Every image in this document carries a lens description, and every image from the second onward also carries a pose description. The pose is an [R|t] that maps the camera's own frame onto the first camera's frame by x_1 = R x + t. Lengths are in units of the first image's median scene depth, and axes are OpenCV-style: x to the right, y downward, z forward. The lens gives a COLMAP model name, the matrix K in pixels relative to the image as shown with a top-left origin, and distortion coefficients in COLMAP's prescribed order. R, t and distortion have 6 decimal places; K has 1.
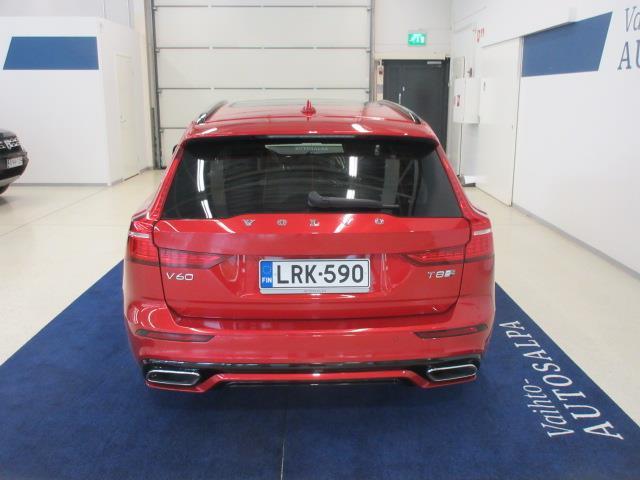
lens RADIAL K [[651.8, 0, 316.8], [0, 651.8, 243.5], [0, 0, 1]] dist [0.000201, 0.000000]
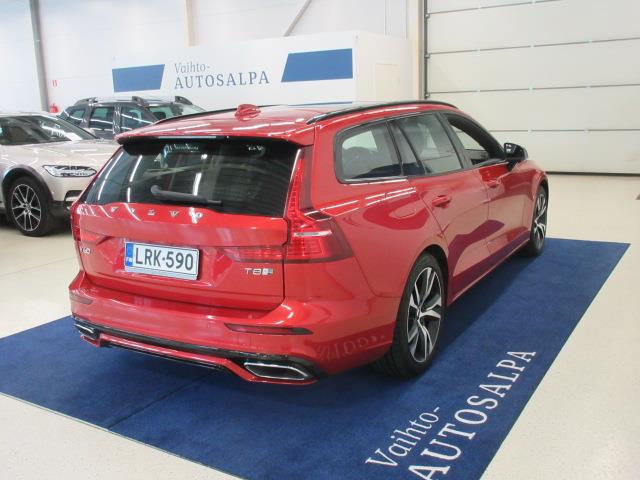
lens RADIAL K [[651.8, 0, 314.5], [0, 651.8, 236.2], [0, 0, 1]] dist [0.000201, 0.000000]
pose [[0.843949, 0.079362, -0.530520, 0.792909], [-0.087784, 0.996096, 0.009362, -0.024965], [0.529191, 0.038670, 0.847621, 0.177207]]
